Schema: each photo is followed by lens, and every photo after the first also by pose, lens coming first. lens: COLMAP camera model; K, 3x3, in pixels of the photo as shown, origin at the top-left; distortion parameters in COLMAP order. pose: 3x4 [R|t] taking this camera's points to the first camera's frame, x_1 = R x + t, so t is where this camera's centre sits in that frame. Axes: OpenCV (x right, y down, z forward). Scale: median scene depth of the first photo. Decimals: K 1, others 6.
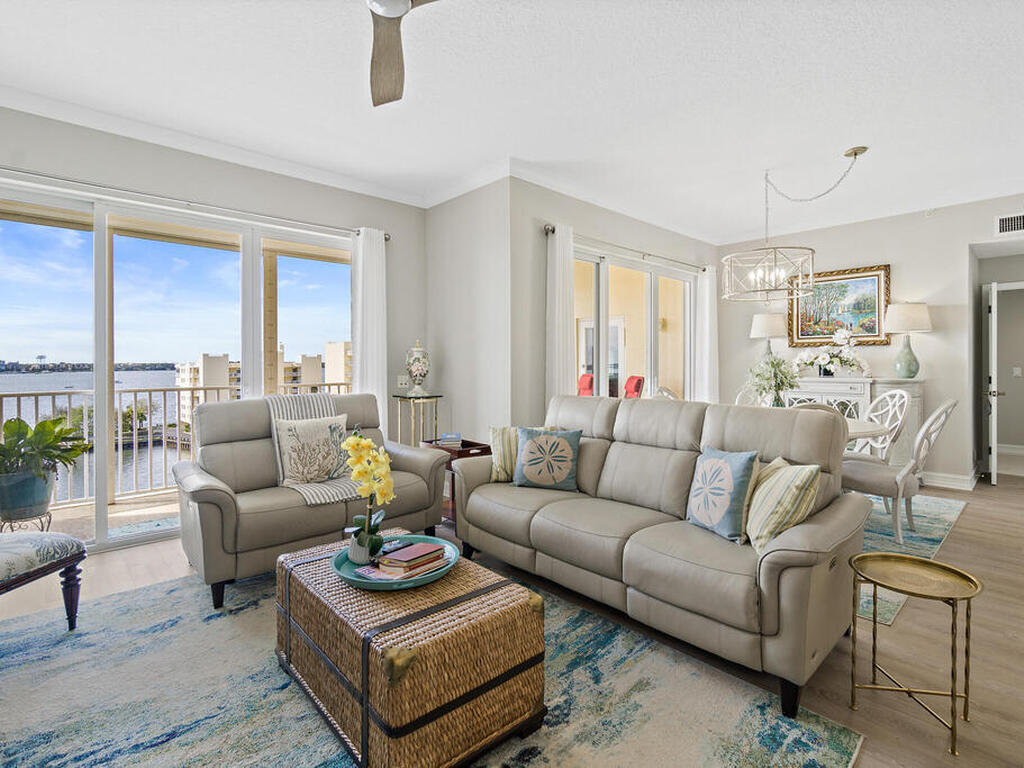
lens RADIAL K [[510.4, 0, 510.5], [0, 510.4, 370.5], [0, 0, 1]] dist [0.000327, 0.000258]
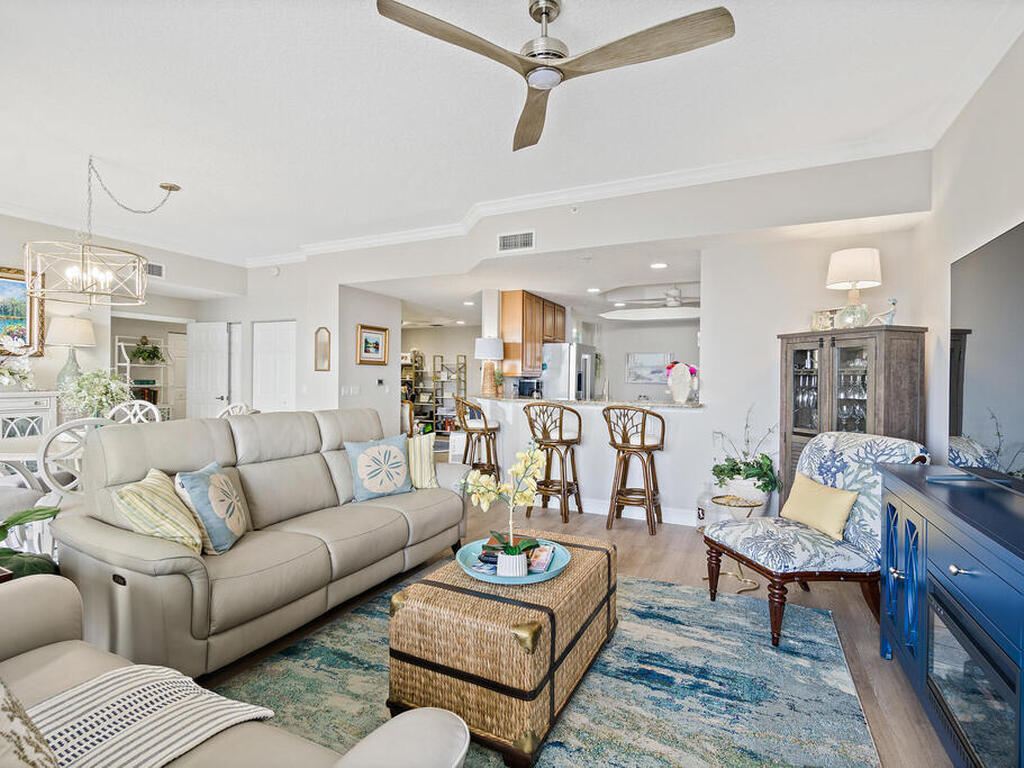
lens RADIAL K [[499.1, 0, 513.7], [0, 499.1, 380.0], [0, 0, 1]] dist [-0.005673, -0.000488]
pose [[-0.375394, -0.001164, 0.926864, -0.976028], [-0.001842, 0.999998, 0.000510, -0.013346], [-0.926863, -0.001516, -0.375396, 1.121228]]
